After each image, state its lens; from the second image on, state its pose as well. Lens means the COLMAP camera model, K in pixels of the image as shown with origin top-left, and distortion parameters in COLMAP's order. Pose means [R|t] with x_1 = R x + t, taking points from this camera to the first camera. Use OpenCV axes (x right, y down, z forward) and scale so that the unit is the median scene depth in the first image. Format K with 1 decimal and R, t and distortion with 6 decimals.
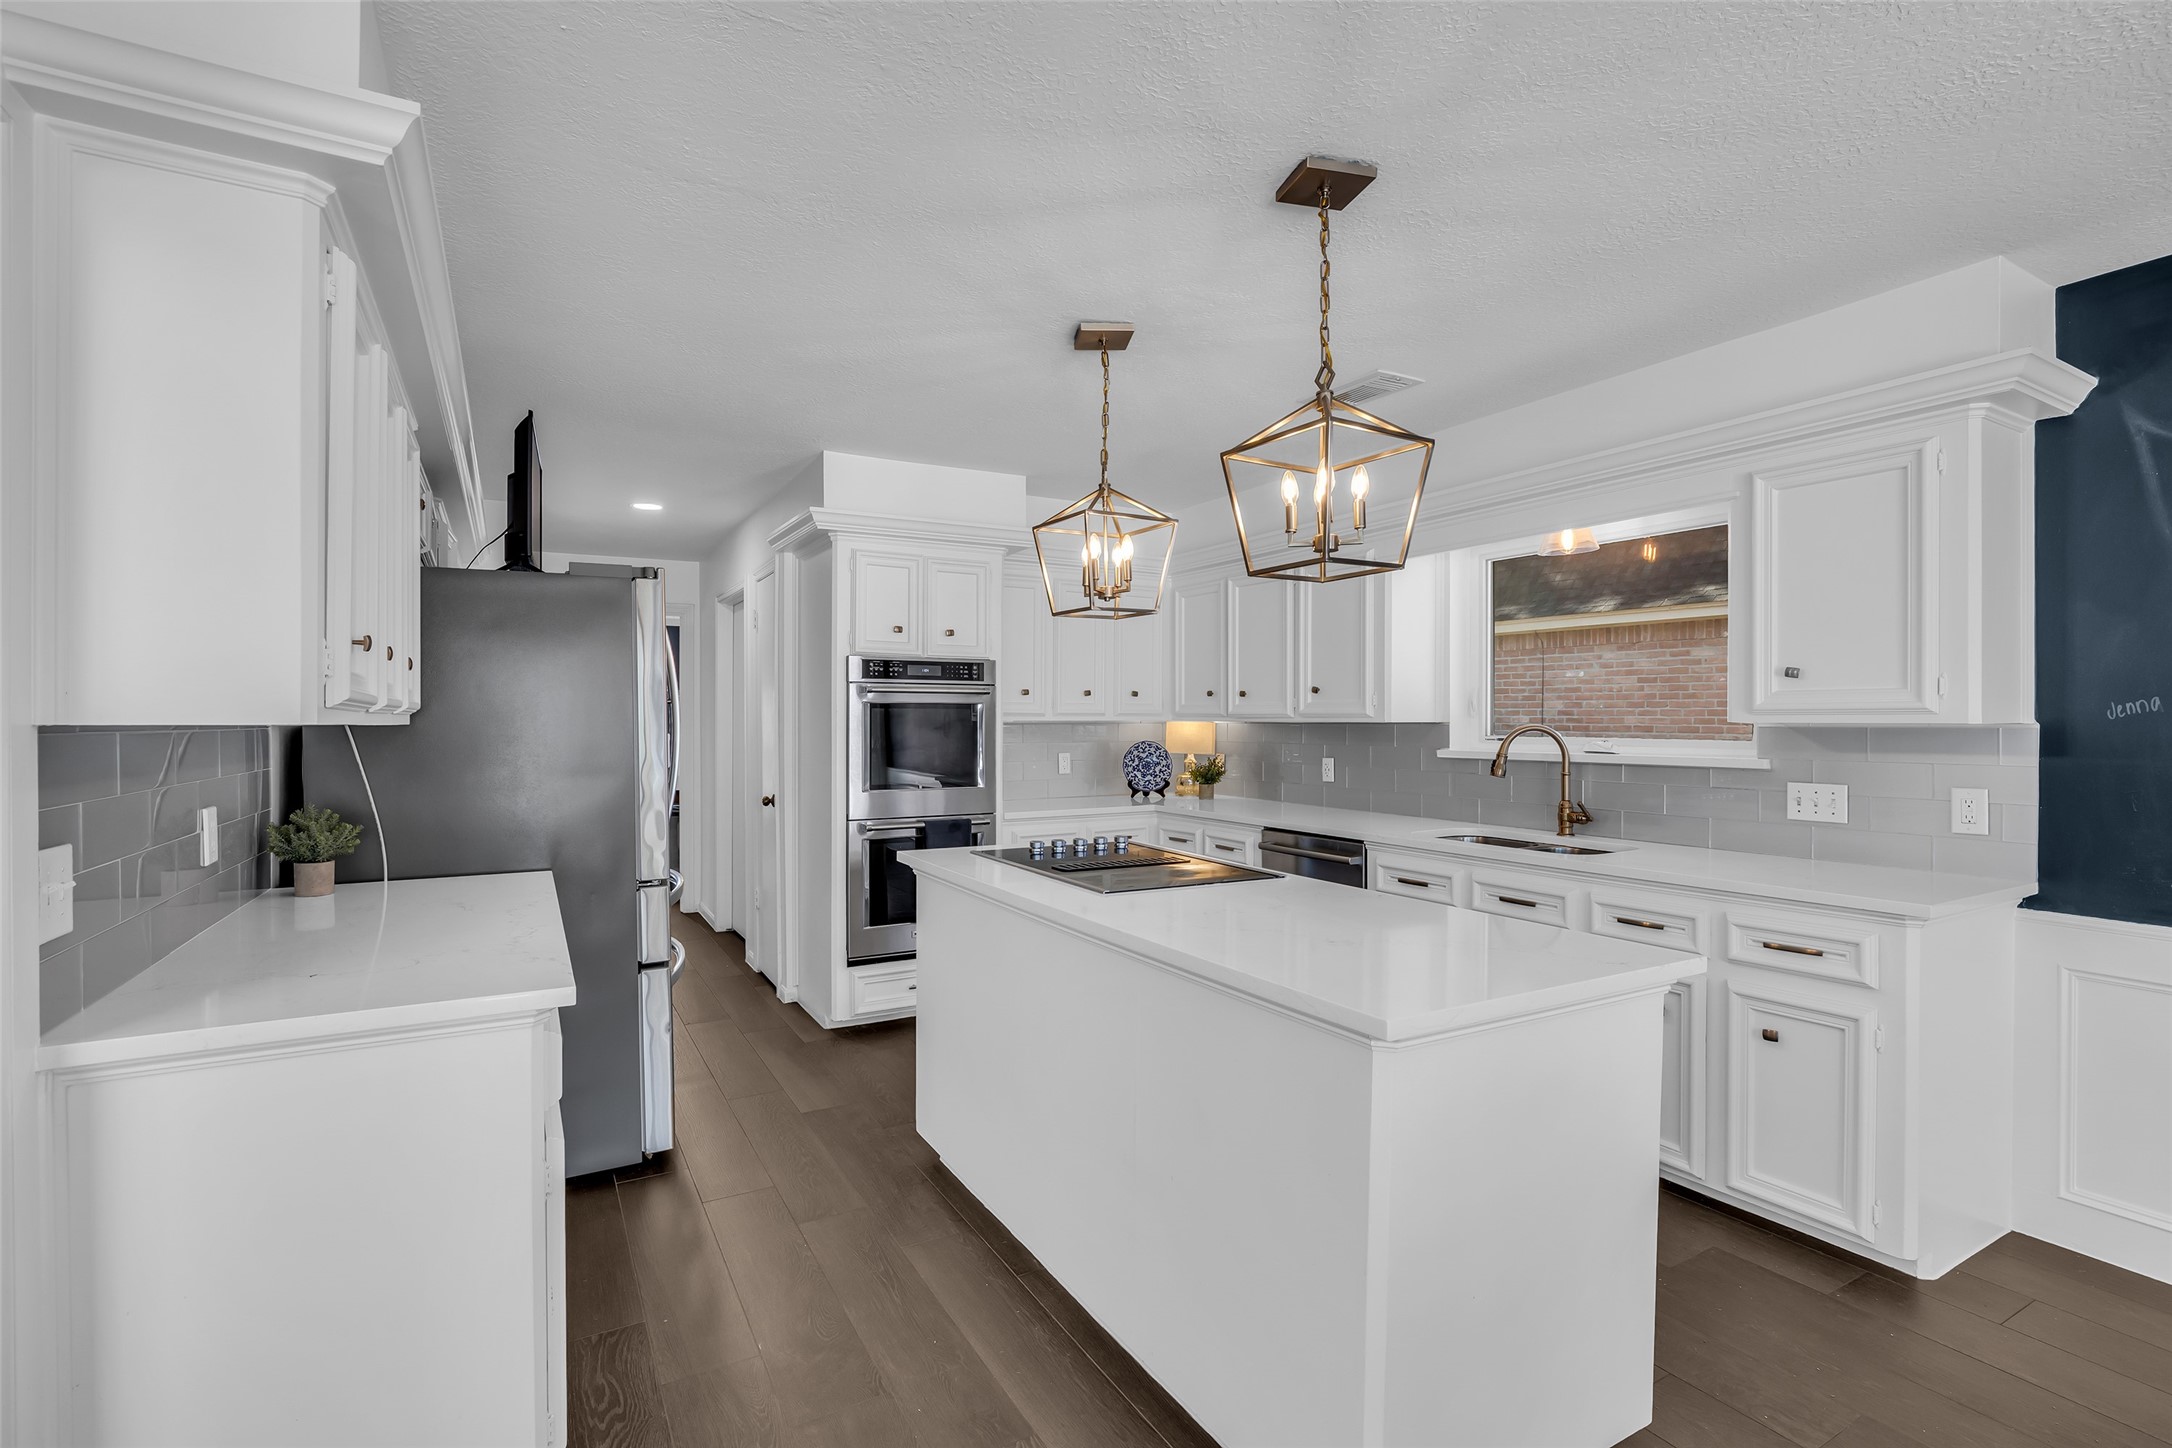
lens RADIAL K [[990.6, 0, 1079.8], [0, 990.6, 719.7], [0, 0, 1]] dist [-0.019200, 0.003896]
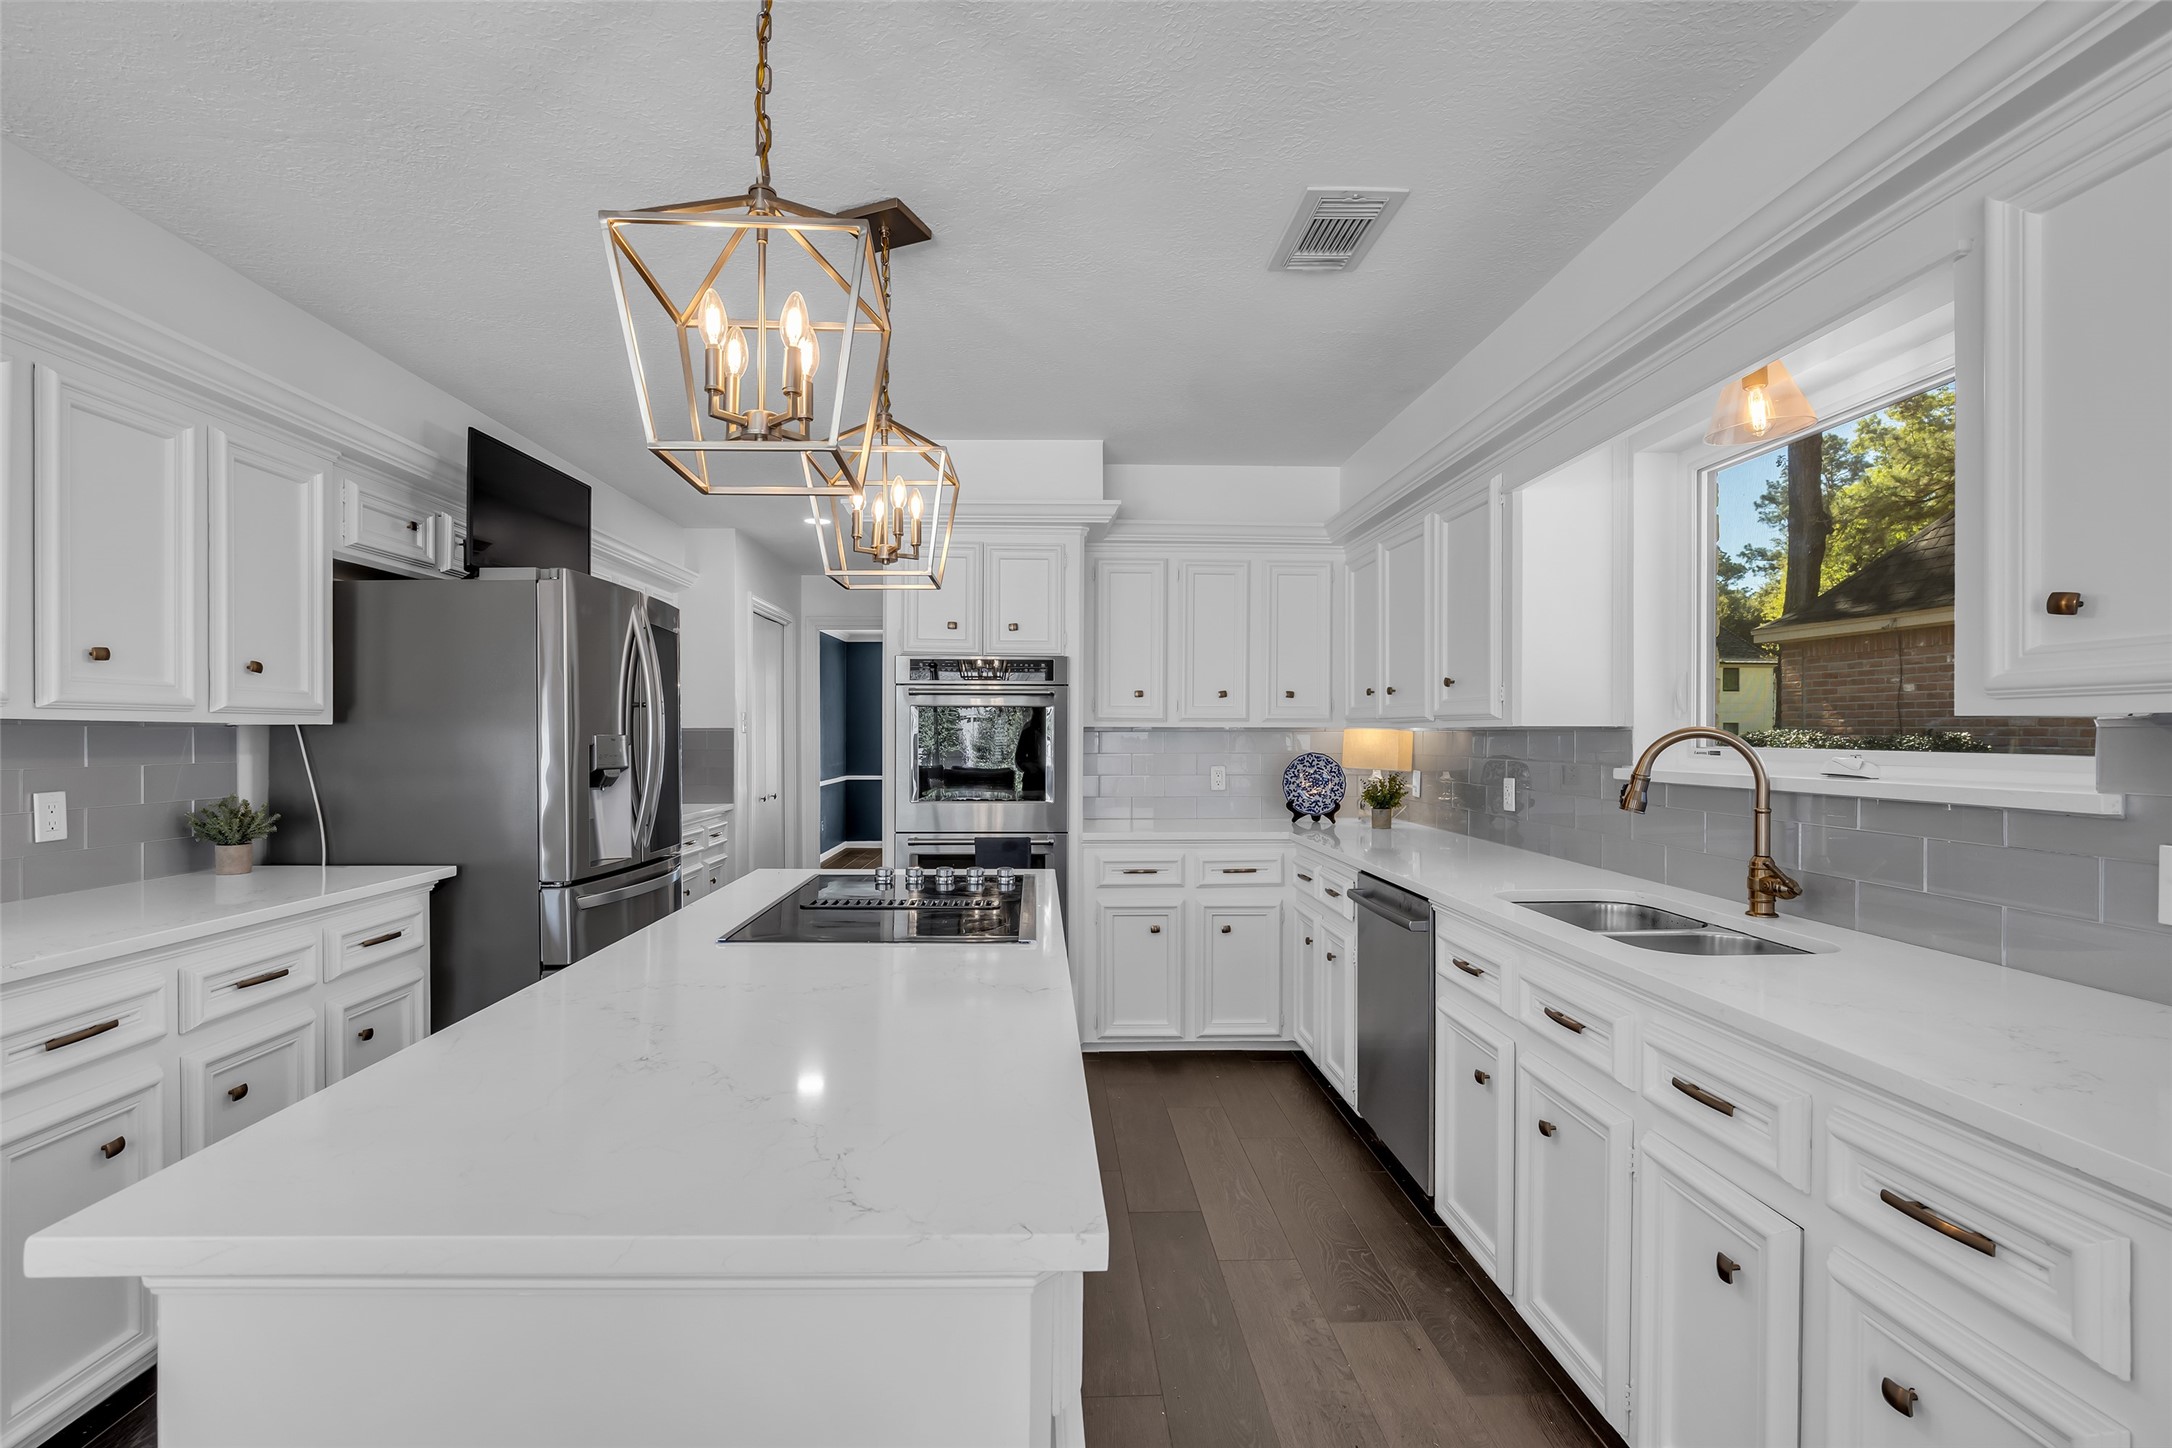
lens RADIAL K [[990.6, 0, 1074.6], [0, 990.6, 737.8], [0, 0, 1]] dist [-0.019200, 0.003896]
pose [[0.887539, 0.003287, -0.460721, 0.335617], [-0.001903, 0.999992, 0.003469, 0.008606], [0.460728, -0.002202, 0.887538, 0.247127]]
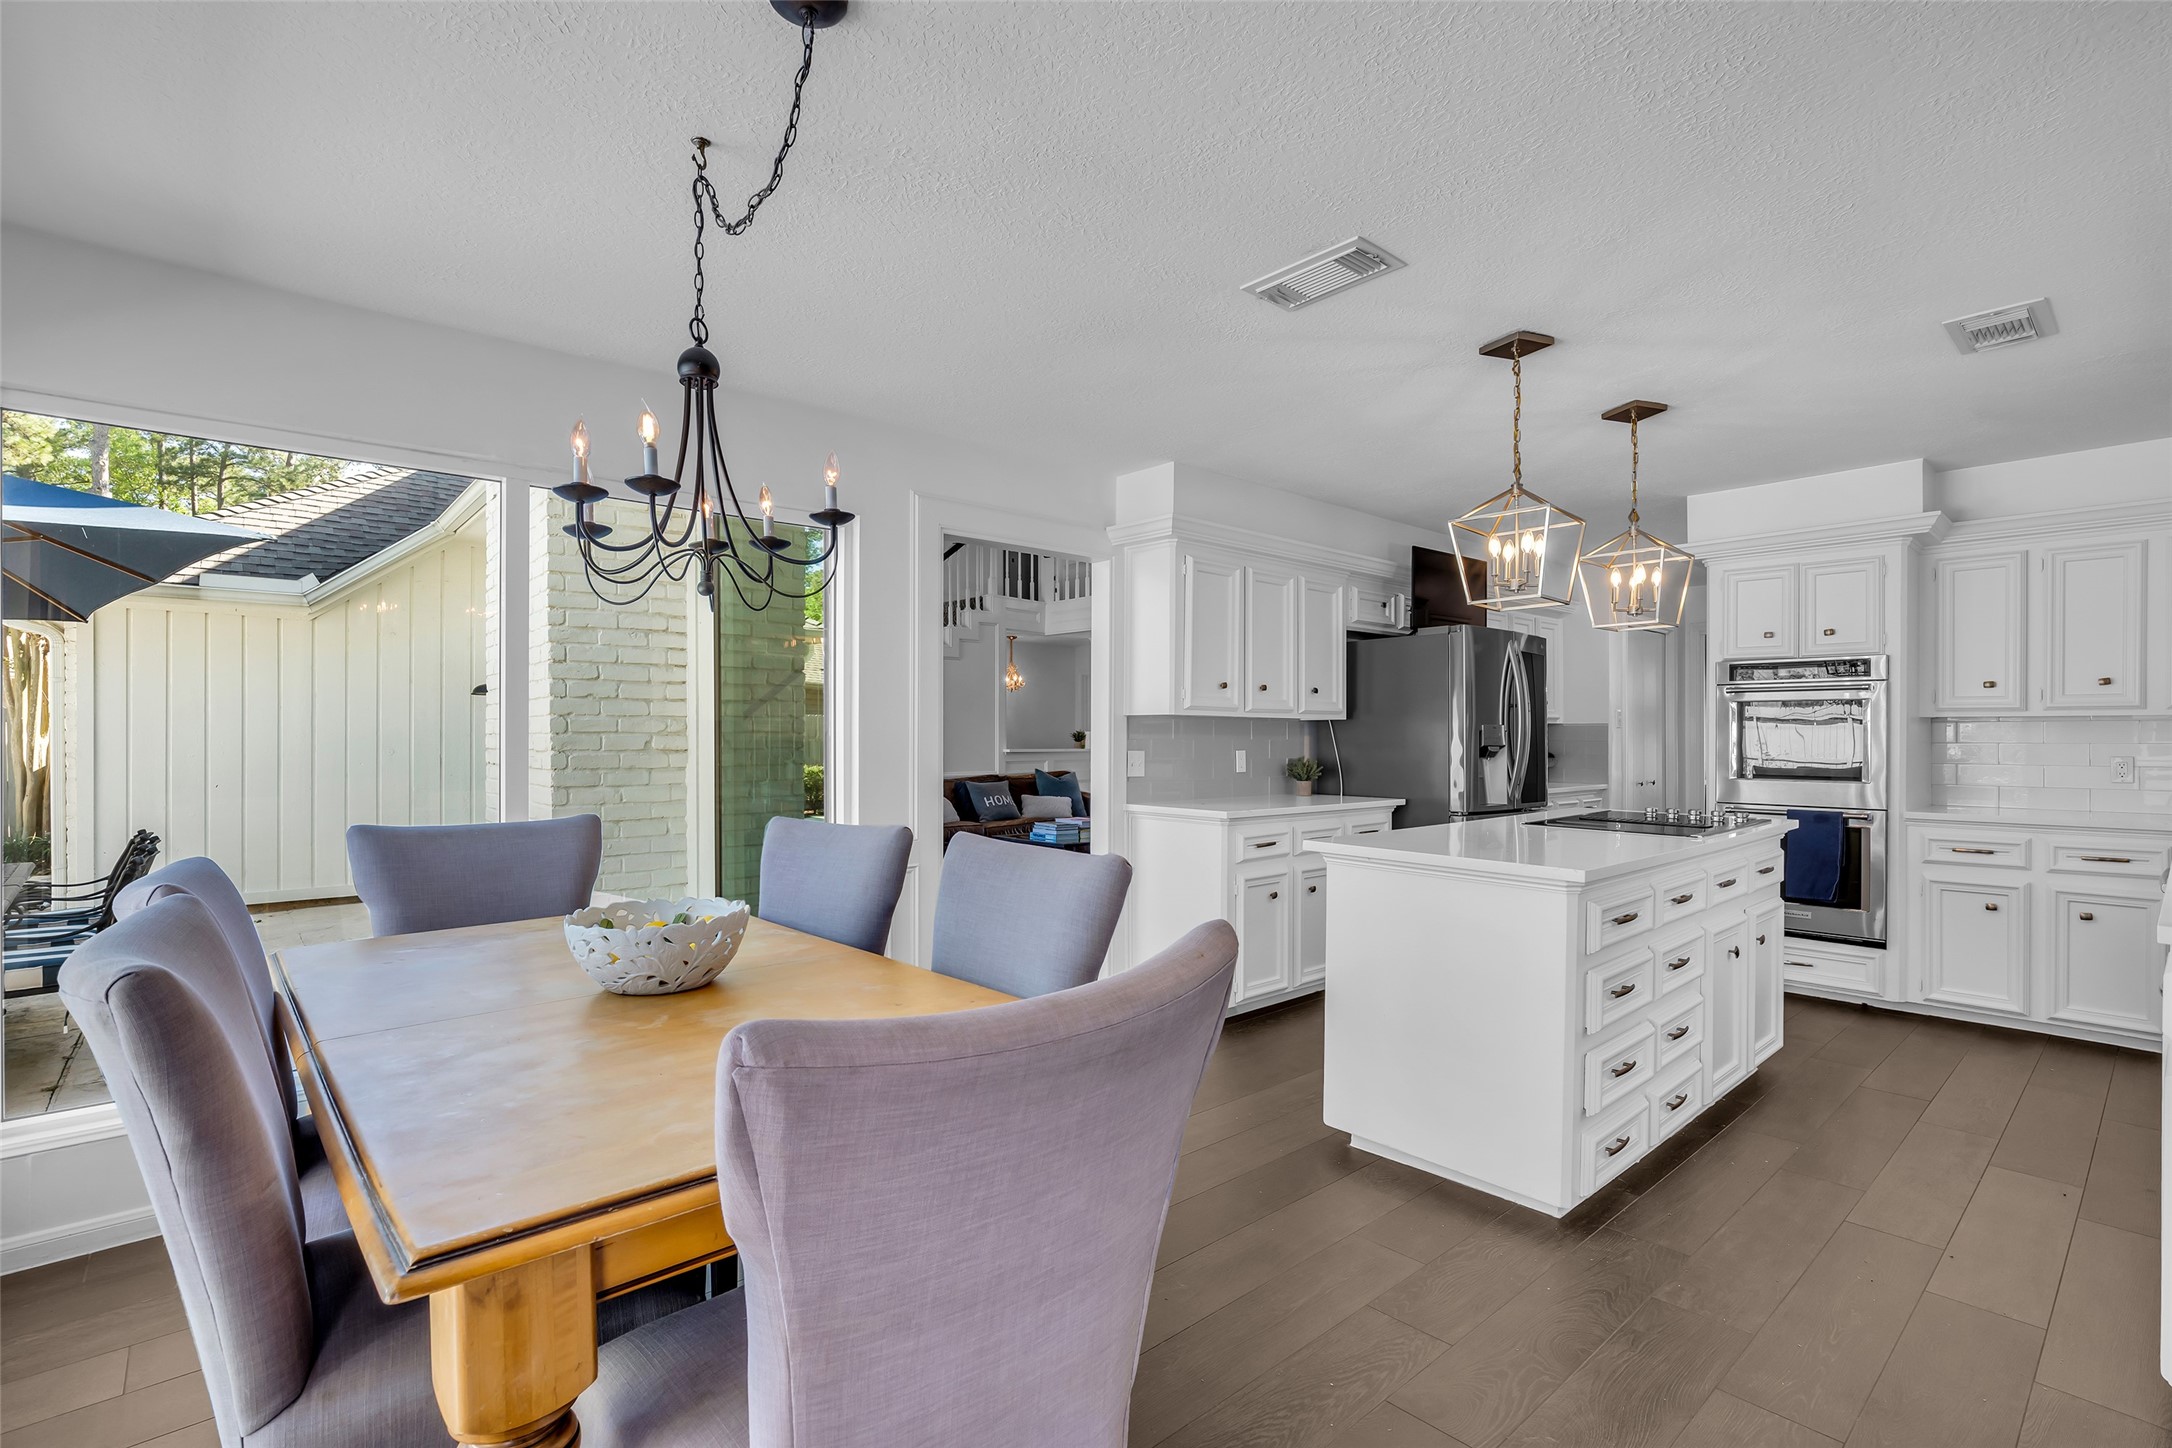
lens RADIAL K [[990.6, 0, 1082.3], [0, 990.6, 735.5], [0, 0, 1]] dist [-0.019200, 0.003896]
pose [[0.207234, 0.000851, -0.978291, 0.735861], [-0.002972, 0.999996, 0.000241, 0.023545], [0.978287, 0.002857, 0.207236, 0.020729]]
